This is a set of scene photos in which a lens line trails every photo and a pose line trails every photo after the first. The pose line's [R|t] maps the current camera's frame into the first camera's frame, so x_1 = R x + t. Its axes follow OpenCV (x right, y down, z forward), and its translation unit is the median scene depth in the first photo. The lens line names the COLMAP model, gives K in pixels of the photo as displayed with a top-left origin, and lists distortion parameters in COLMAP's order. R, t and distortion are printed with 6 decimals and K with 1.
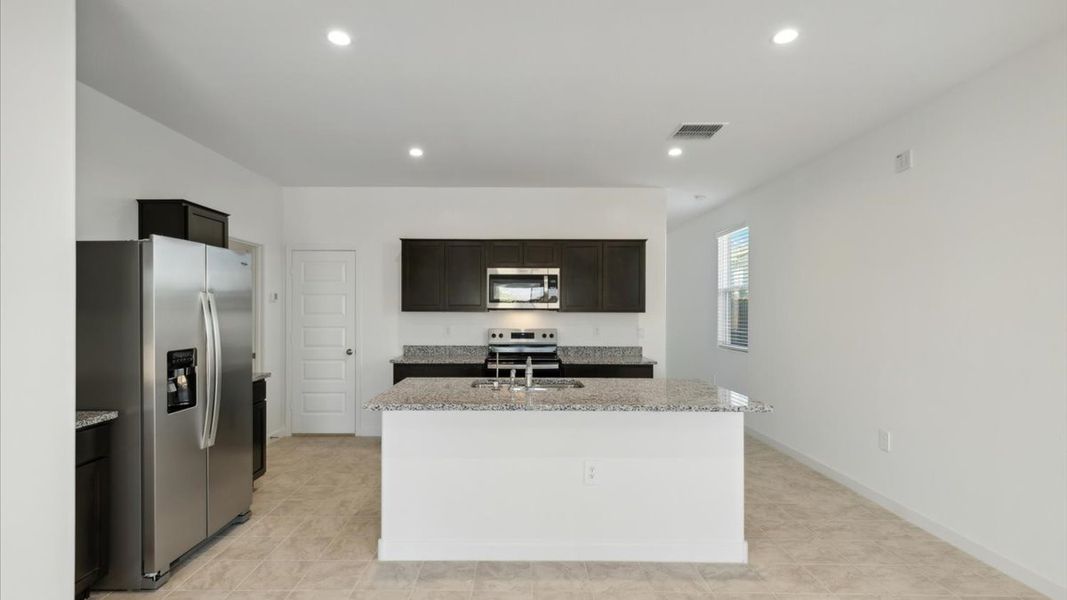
lens RADIAL K [[519.7, 0, 504.6], [0, 519.7, 310.4], [0, 0, 1]] dist [0.016026, -0.001383]
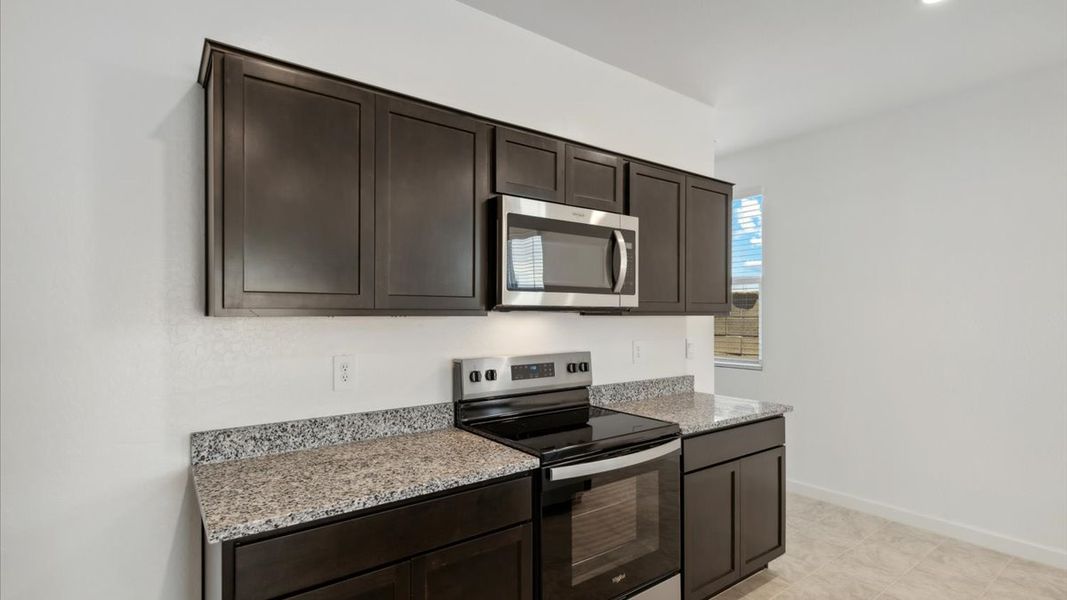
lens RADIAL K [[519.7, 0, 552.5], [0, 519.7, 317.2], [0, 0, 1]] dist [0.016026, -0.001383]
pose [[0.786690, -0.005513, 0.617323, -0.227563], [0.001289, 0.999973, 0.007287, 0.001351], [-0.617347, -0.004937, 0.786676, 0.687182]]
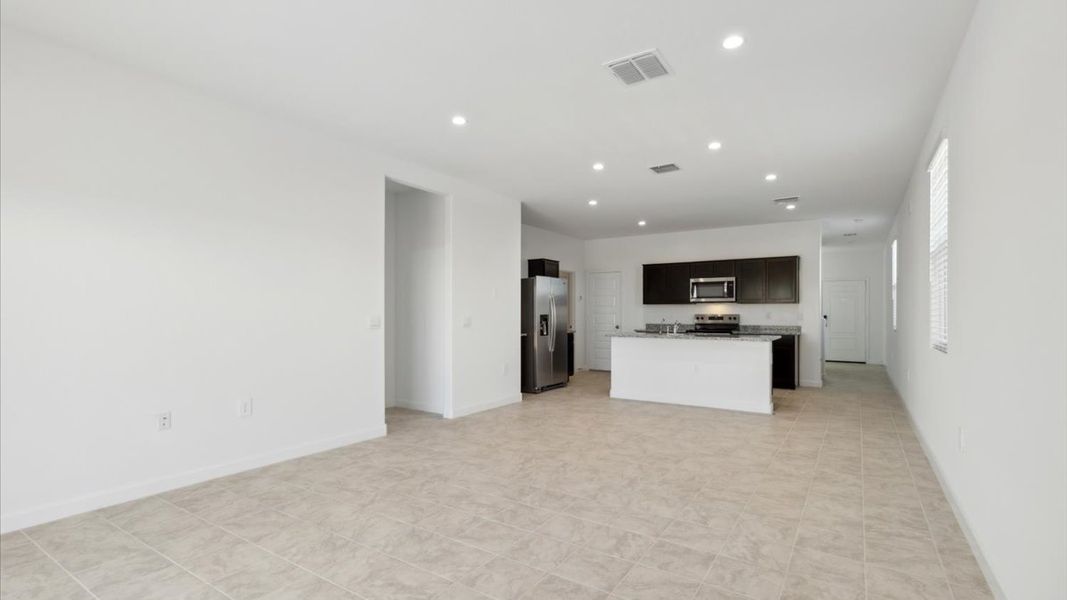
lens RADIAL K [[497.8, 0, 525.9], [0, 497.8, 306.0], [0, 0, 1]] dist [0.011749, -0.000802]
pose [[0.846402, -0.011425, -0.532421, 0.385771], [0.002828, 0.999852, -0.016959, 0.036409], [0.532537, 0.012848, 0.846309, -0.699629]]
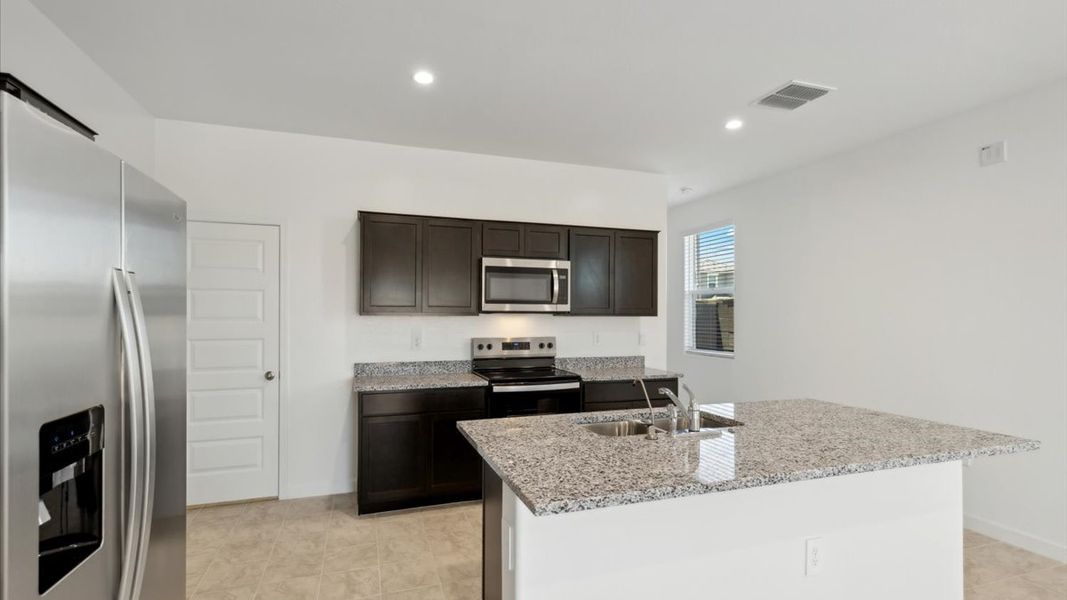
lens RADIAL K [[519.7, 0, 532.3], [0, 519.7, 317.5], [0, 0, 1]] dist [0.016026, -0.001383]
pose [[0.941225, -0.001259, 0.337778, -0.217264], [-0.000954, 0.999979, 0.006385, 0.000520], [-0.337779, -0.006332, 0.941204, 0.266459]]
